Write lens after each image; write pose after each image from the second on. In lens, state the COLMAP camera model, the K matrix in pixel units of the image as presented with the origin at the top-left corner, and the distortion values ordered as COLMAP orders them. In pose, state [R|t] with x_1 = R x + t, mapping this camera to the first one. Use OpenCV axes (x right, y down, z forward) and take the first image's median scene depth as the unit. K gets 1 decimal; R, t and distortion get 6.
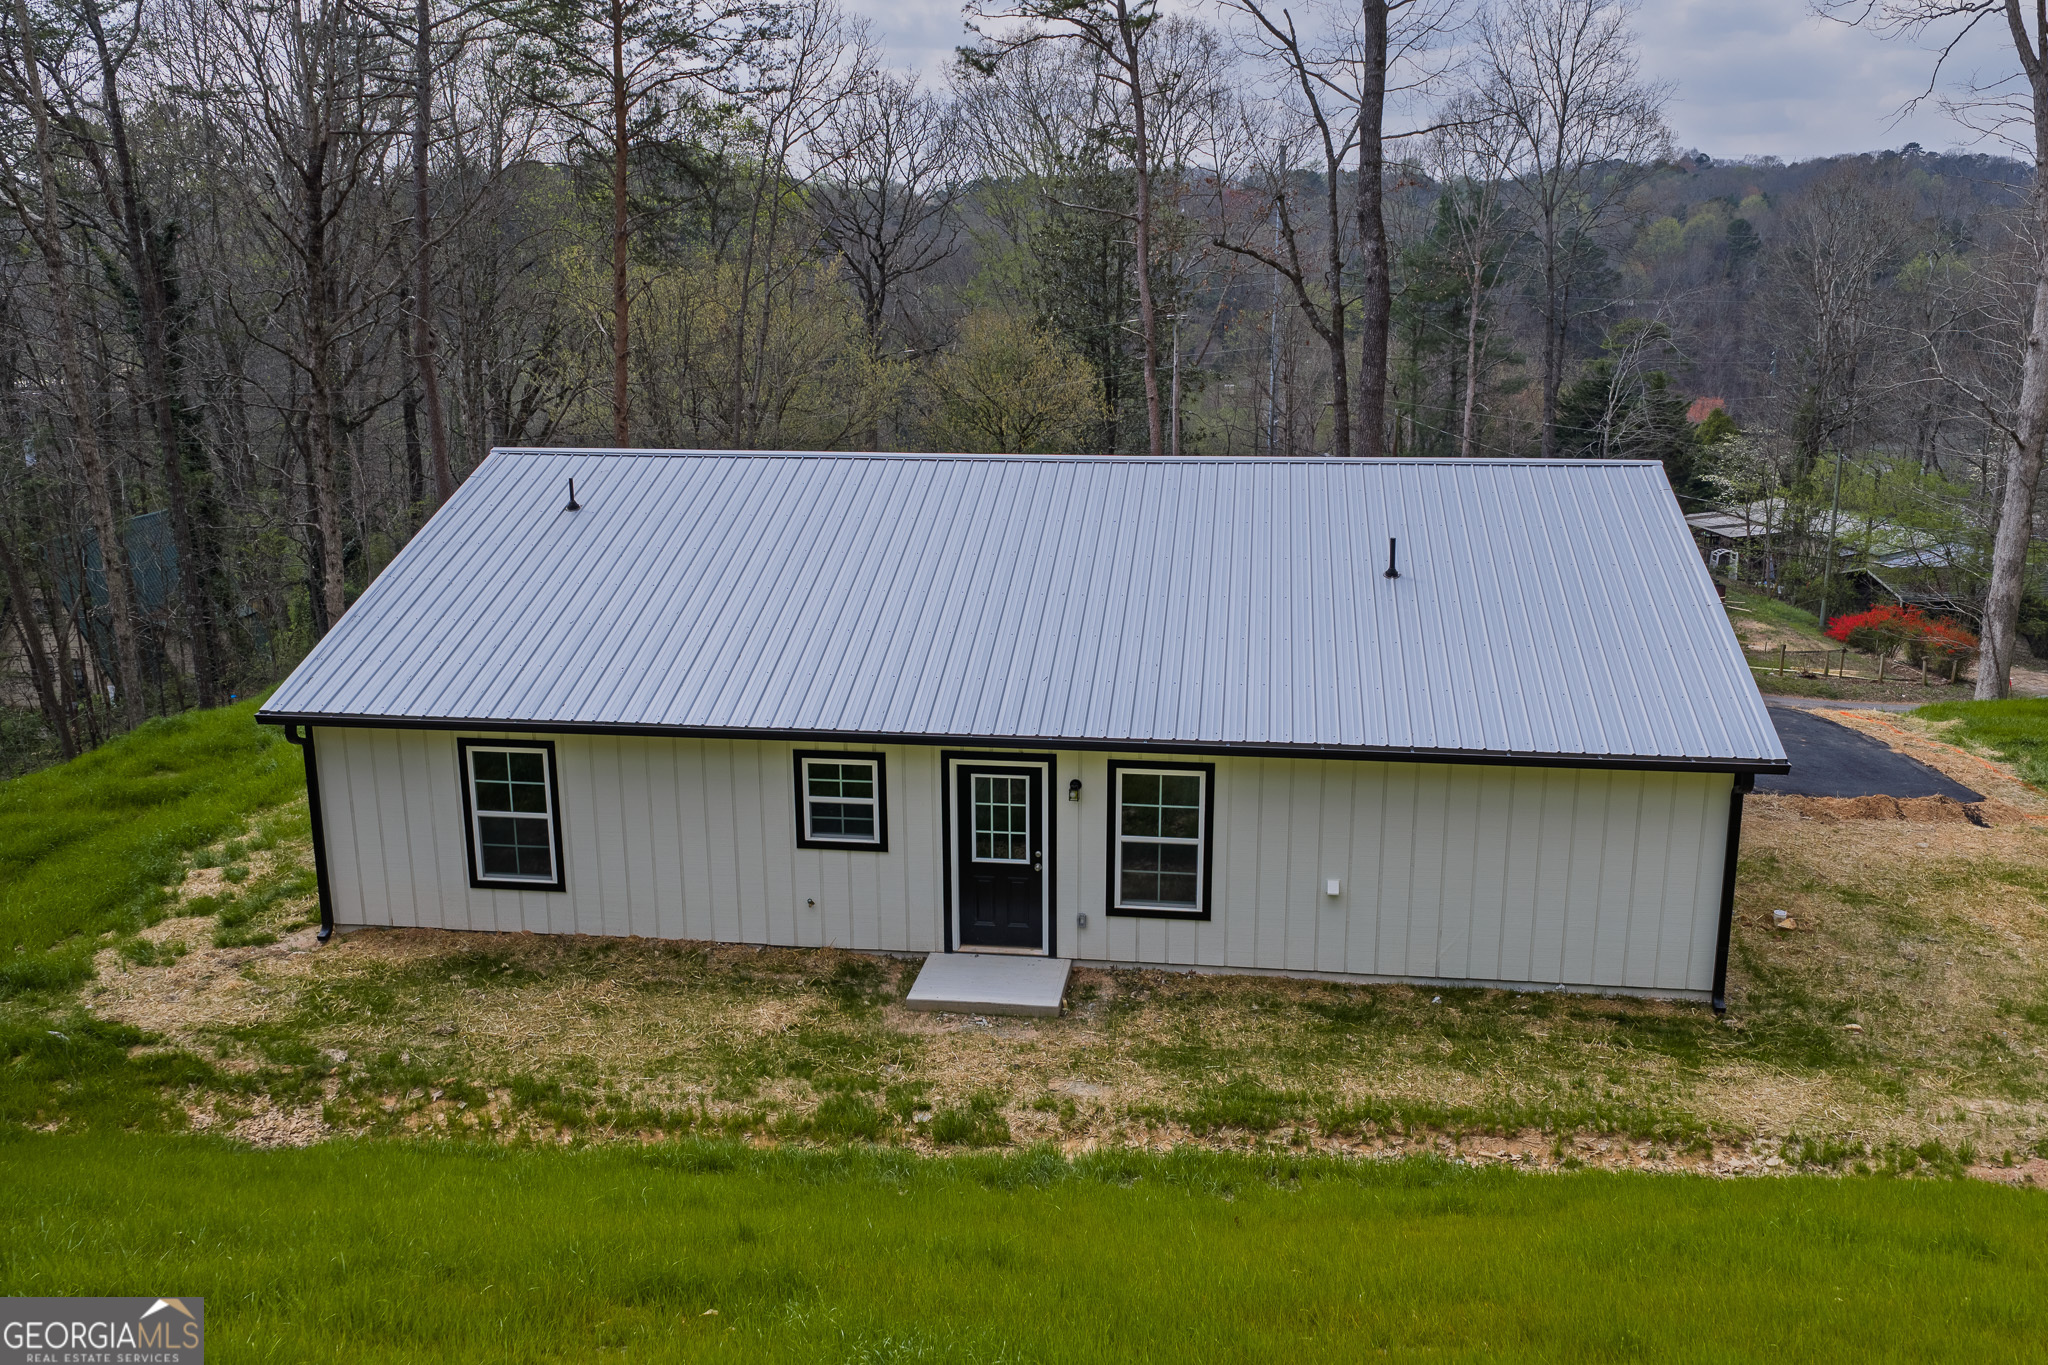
lens RADIAL K [[1633.2, 0, 1024.0], [0, 1633.2, 682.5], [0, 0, 1]] dist [0.010919, 0.002692]
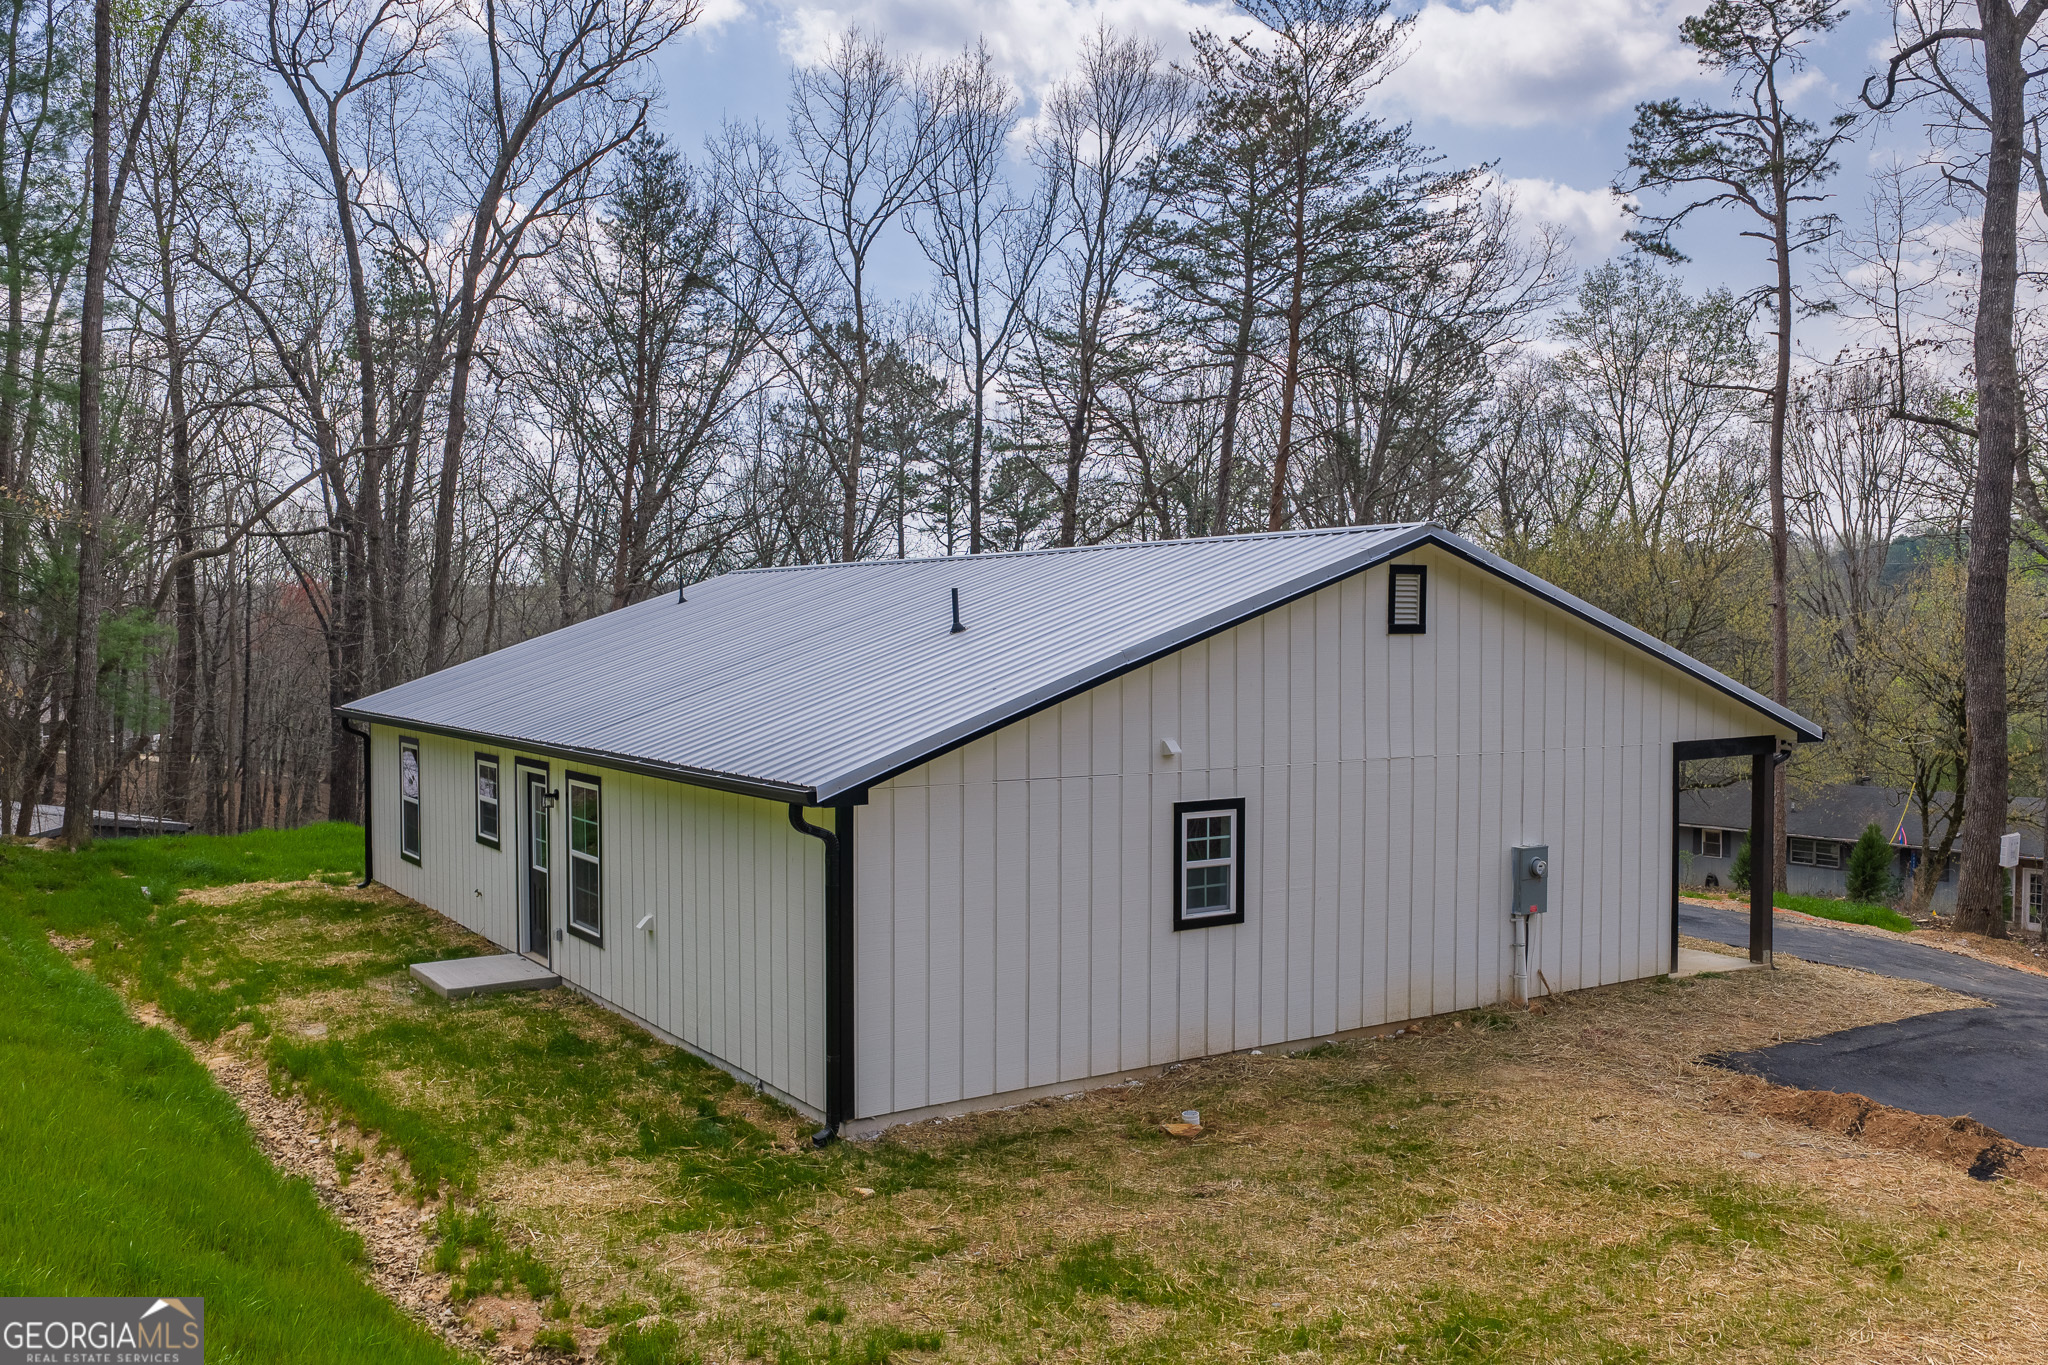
lens RADIAL K [[1704.9, 0, 1024.0], [0, 1704.9, 682.5], [0, 0, 1]] dist [0.045635, 0.000753]
pose [[0.661689, 0.029974, -0.749179, 1.021395], [-0.178565, 0.976750, -0.118634, 0.068311], [0.728205, 0.212276, 0.651657, 0.491573]]
